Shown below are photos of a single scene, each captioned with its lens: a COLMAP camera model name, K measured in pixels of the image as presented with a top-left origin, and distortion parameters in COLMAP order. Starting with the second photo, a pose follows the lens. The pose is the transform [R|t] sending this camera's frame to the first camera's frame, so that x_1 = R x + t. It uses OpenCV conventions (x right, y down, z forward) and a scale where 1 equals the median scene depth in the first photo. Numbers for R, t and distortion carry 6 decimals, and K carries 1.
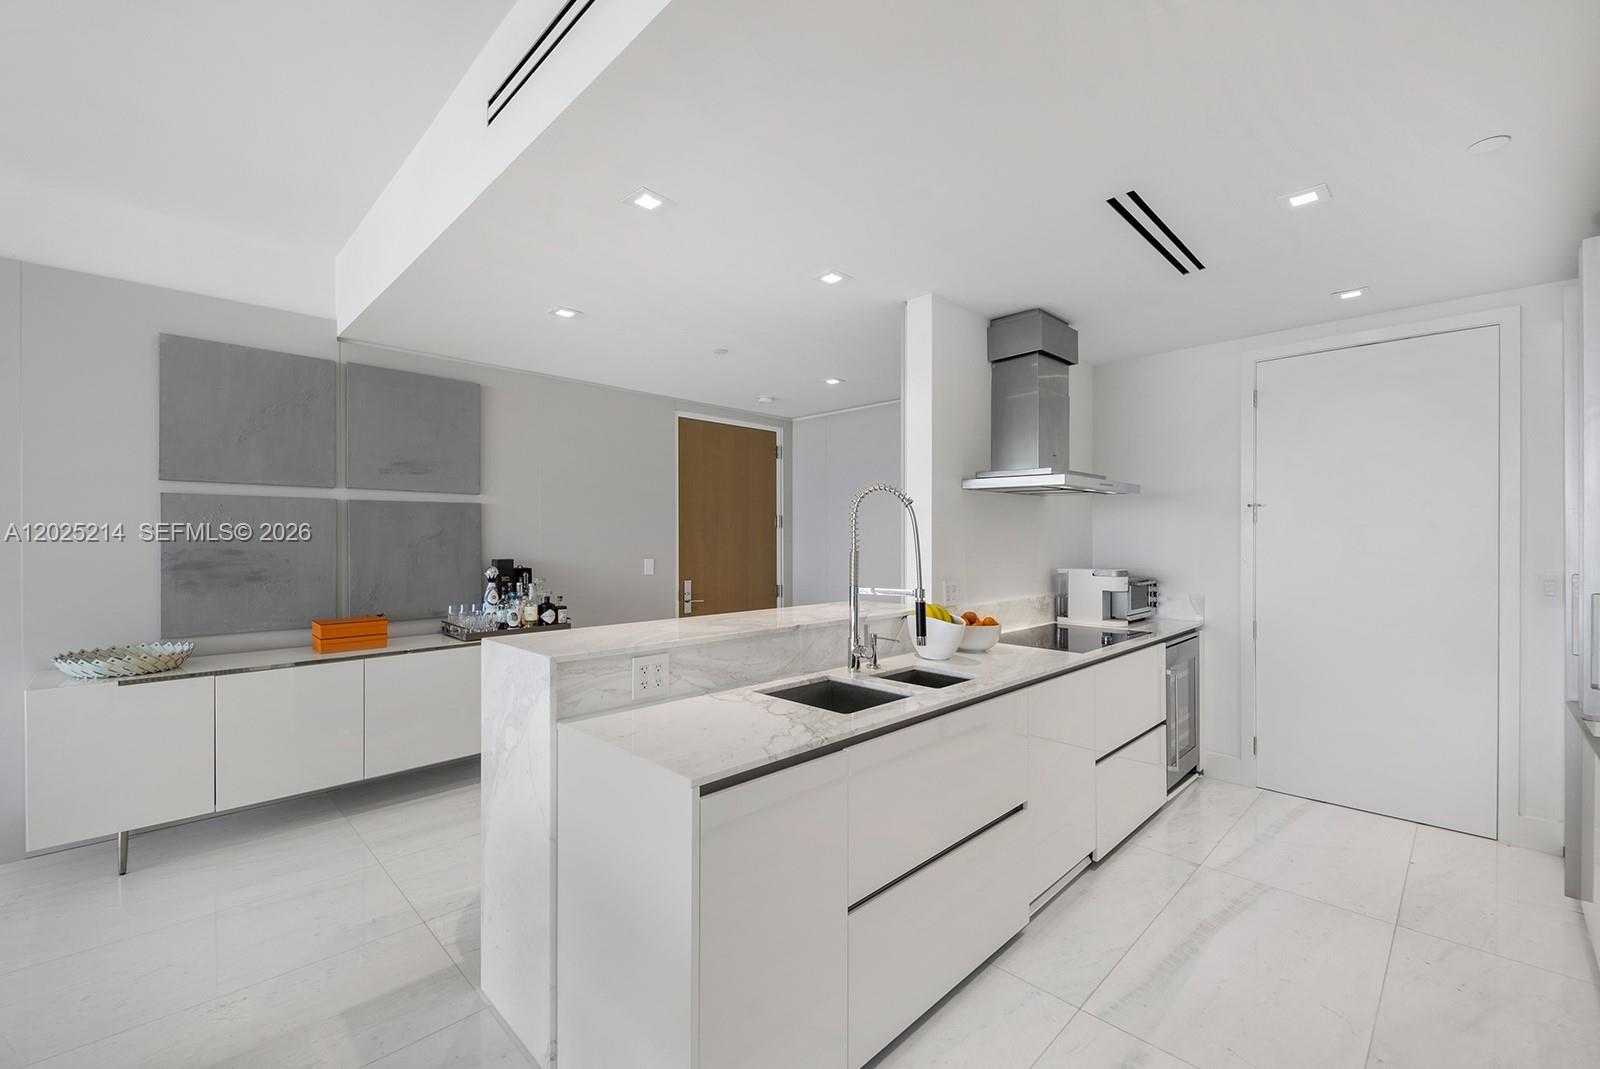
lens RADIAL K [[650.2, 0, 792.6], [0, 650.2, 536.4], [0, 0, 1]] dist [0.014817, -0.006568]
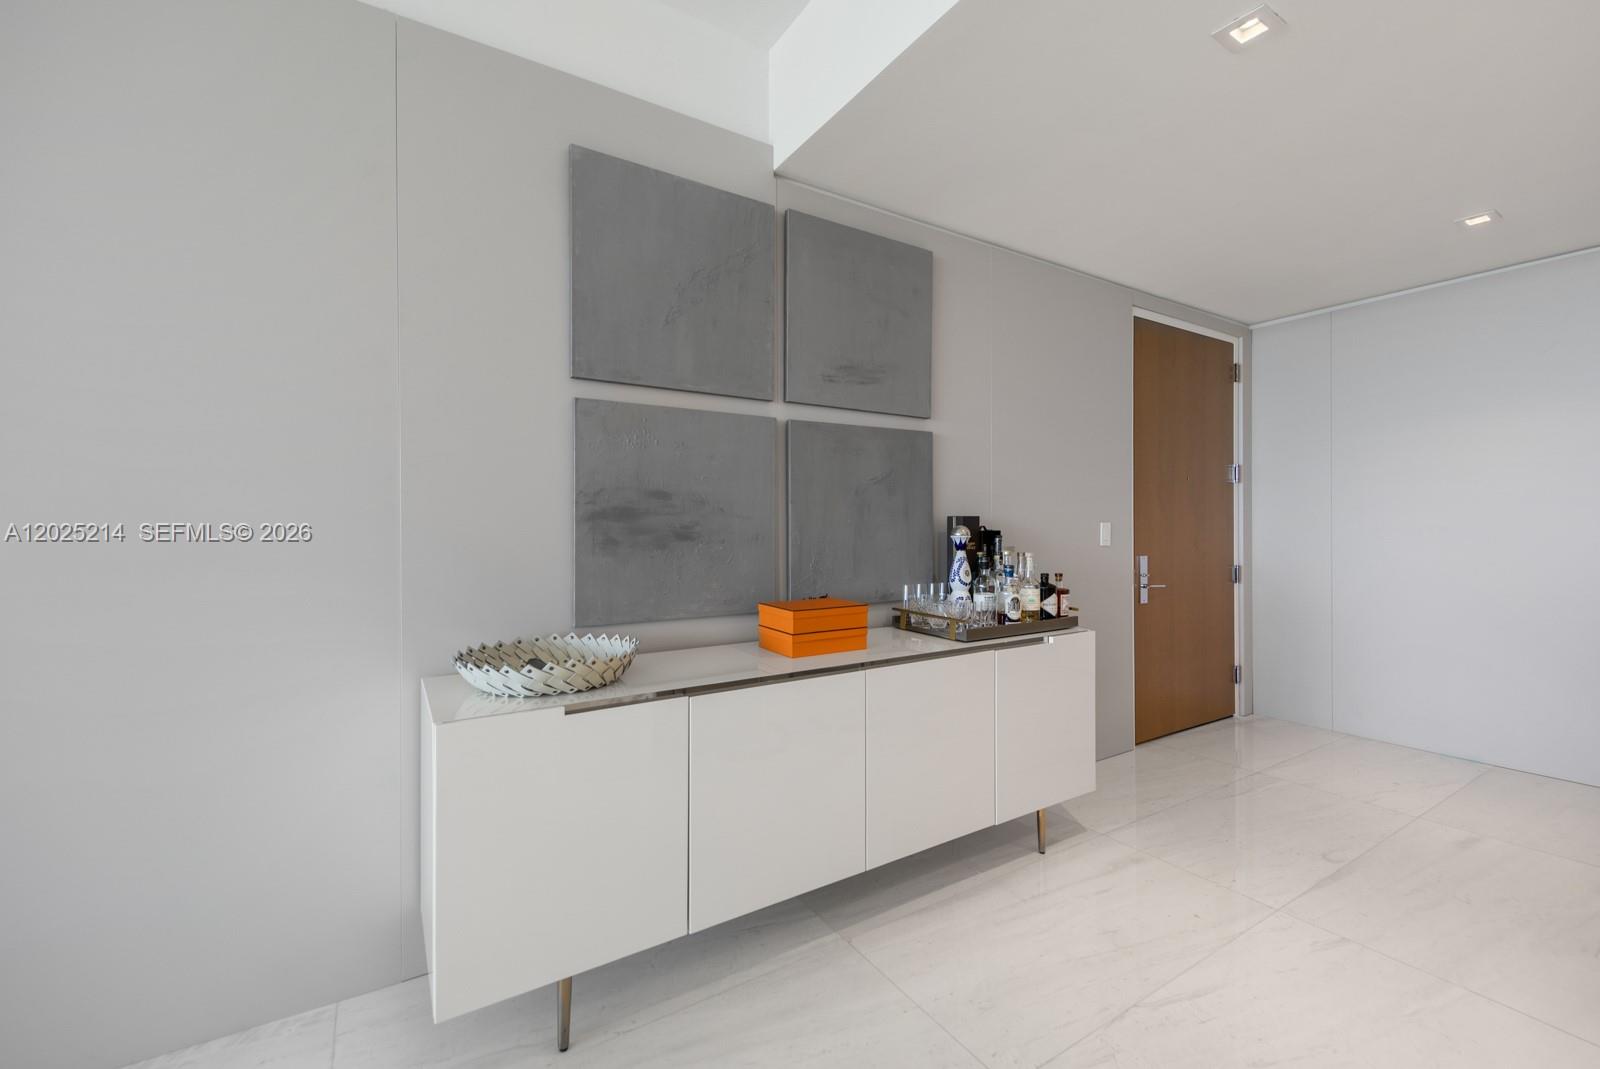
lens RADIAL K [[650.2, 0, 811.2], [0, 650.2, 521.6], [0, 0, 1]] dist [0.014817, -0.006568]
pose [[0.979358, -0.003366, -0.202103, -0.526289], [0.002690, 0.999990, -0.003619, 0.048444], [0.202114, 0.003001, 0.979357, 0.367995]]
